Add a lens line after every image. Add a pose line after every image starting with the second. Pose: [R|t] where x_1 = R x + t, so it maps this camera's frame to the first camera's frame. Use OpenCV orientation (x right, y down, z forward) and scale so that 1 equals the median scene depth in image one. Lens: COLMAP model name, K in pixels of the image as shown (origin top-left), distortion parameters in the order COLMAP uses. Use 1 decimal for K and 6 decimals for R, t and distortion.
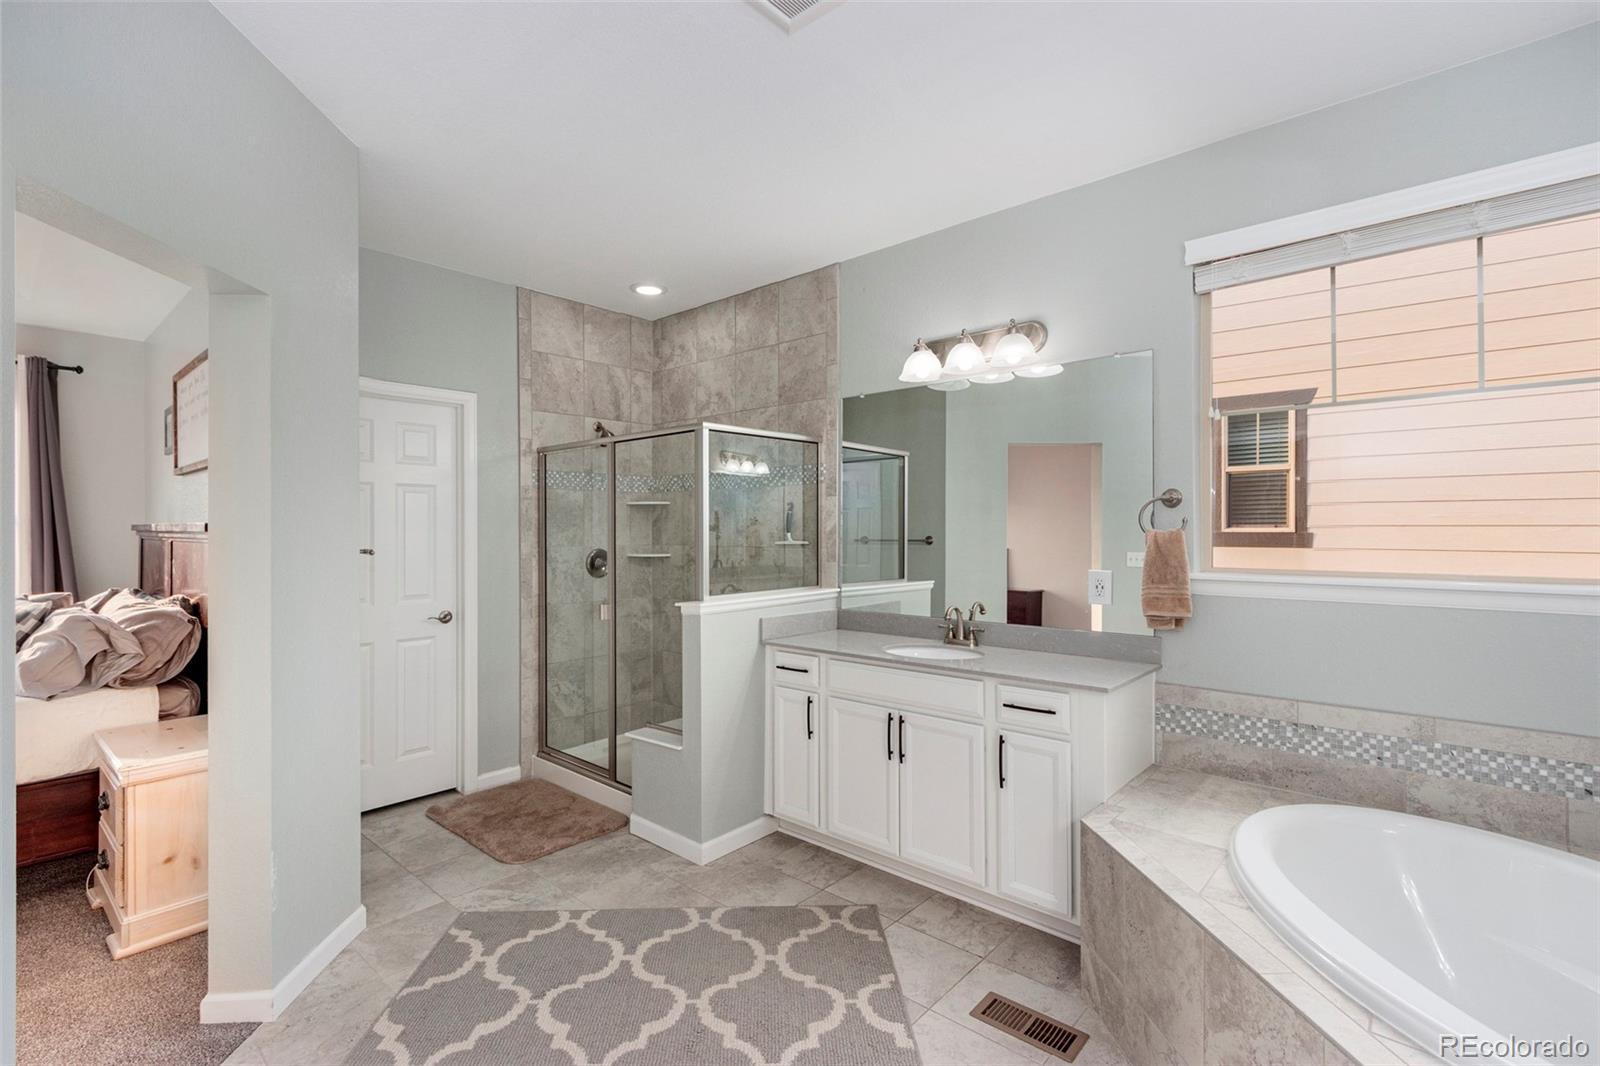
lens RADIAL K [[740.5, 0, 800.0], [0, 740.5, 533.0], [0, 0, 1]] dist [0.002883, 0.000129]
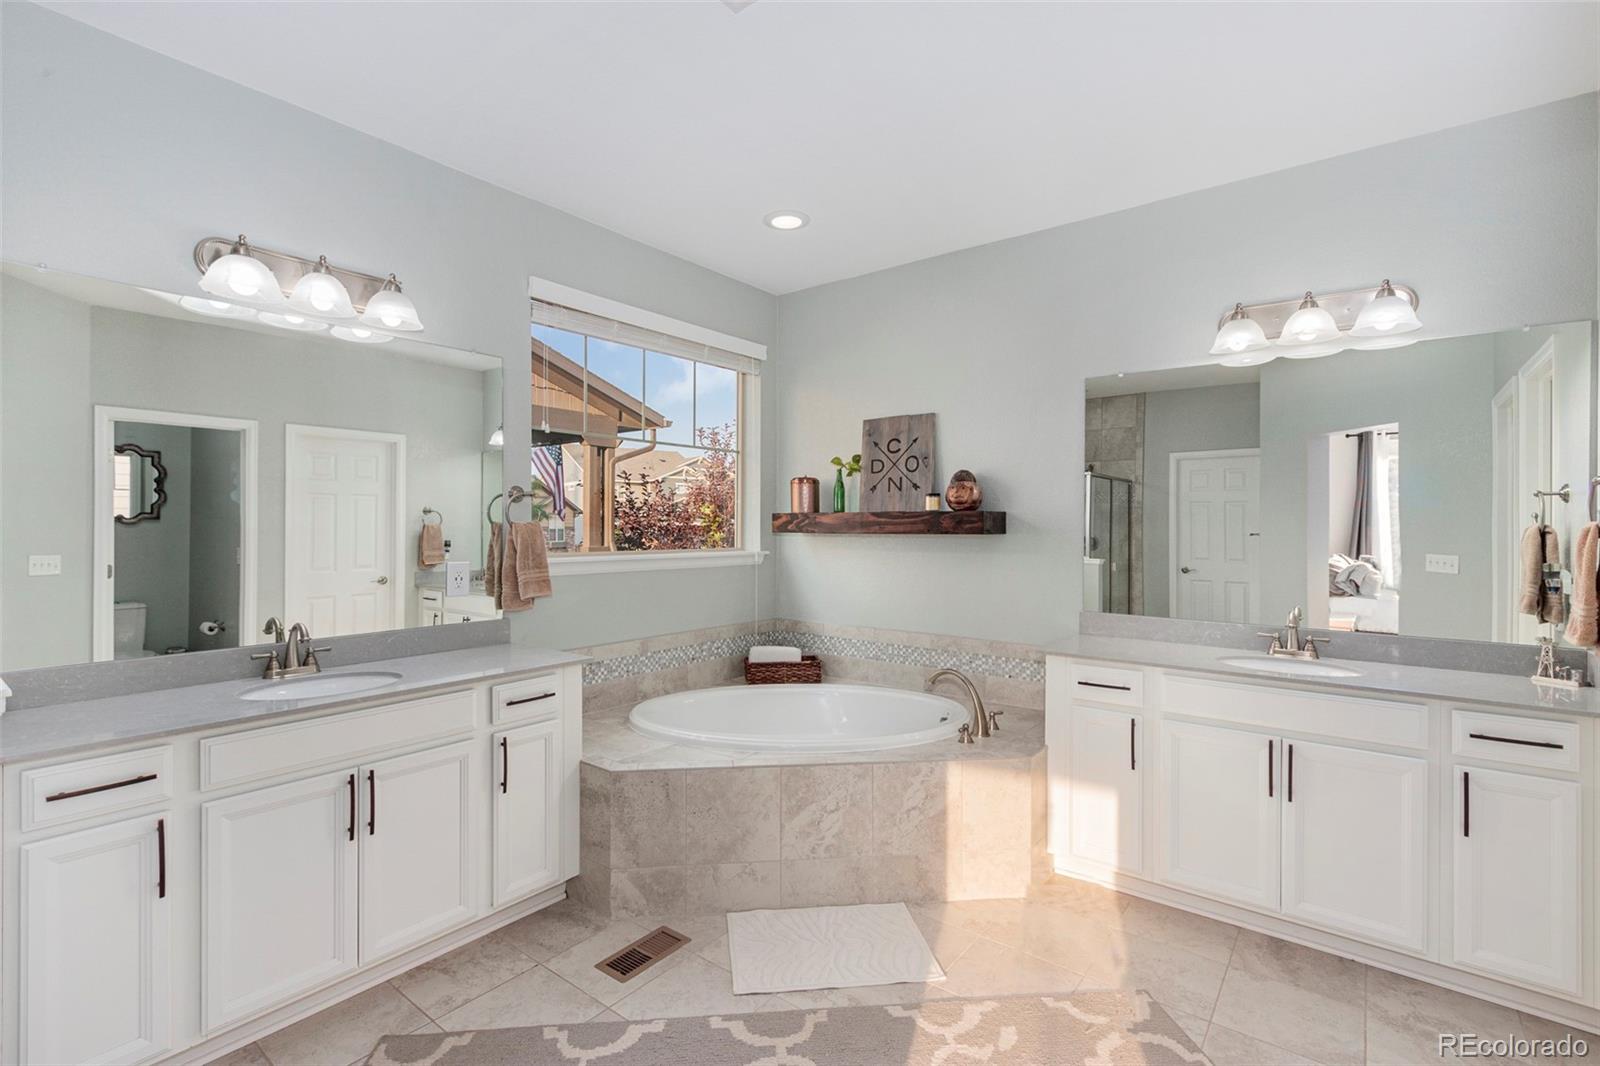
lens RADIAL K [[744.1, 0, 780.7], [0, 744.1, 528.3], [0, 0, 1]] dist [0.001790, -0.000204]
pose [[-0.066123, -0.002182, 0.997809, -0.701652], [-0.001135, 0.999997, 0.002111, 0.003430], [-0.997811, -0.000993, -0.066126, 0.713168]]
